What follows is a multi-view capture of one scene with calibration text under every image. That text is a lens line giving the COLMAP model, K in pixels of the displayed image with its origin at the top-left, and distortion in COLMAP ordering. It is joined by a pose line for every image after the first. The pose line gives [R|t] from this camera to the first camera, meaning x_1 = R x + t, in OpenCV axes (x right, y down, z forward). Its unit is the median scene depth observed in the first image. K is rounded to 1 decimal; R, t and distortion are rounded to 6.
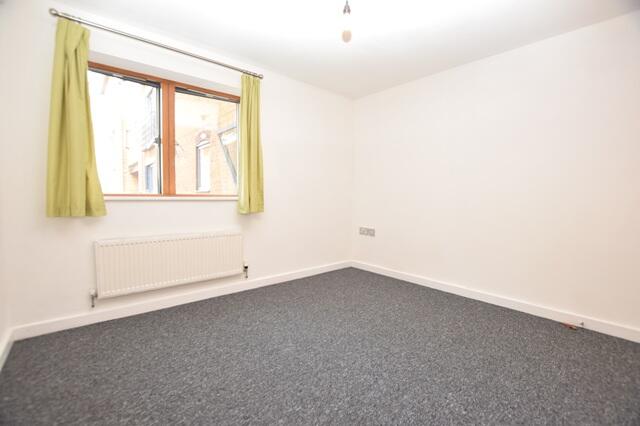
lens RADIAL K [[286.8, 0, 321.5], [0, 286.8, 210.8], [0, 0, 1]] dist [-0.031211, -0.000030]
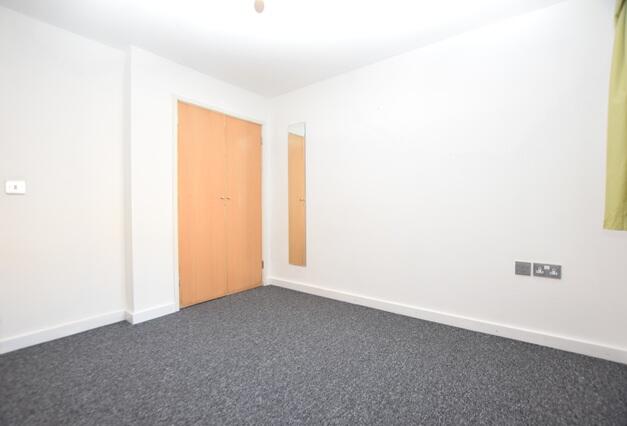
lens RADIAL K [[283.4, 0, 304.7], [0, 283.4, 212.7], [0, 0, 1]] dist [-0.025433, 0.000115]
pose [[-0.984976, -0.003804, -0.172649, 0.071184], [-0.016763, 0.997142, 0.073664, -0.060126], [0.171876, 0.075451, -0.982225, 1.428400]]
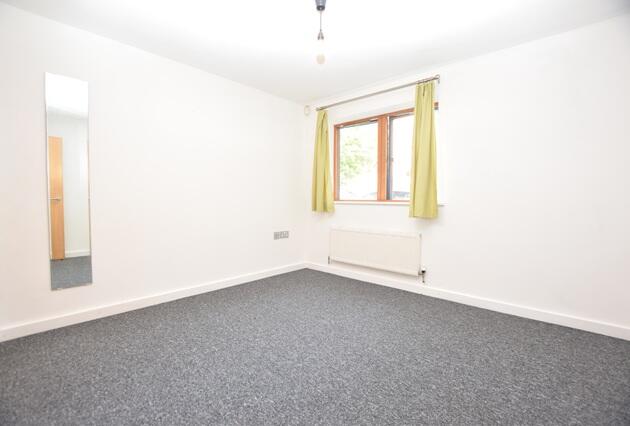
lens RADIAL K [[284.8, 0, 306.1], [0, 284.8, 212.7], [0, 0, 1]] dist [-0.025433, 0.000115]
pose [[0.089078, 0.032674, -0.995489, 0.952145], [-0.059934, 0.997827, 0.027388, -0.018477], [0.994220, 0.057224, 0.090843, 0.671689]]
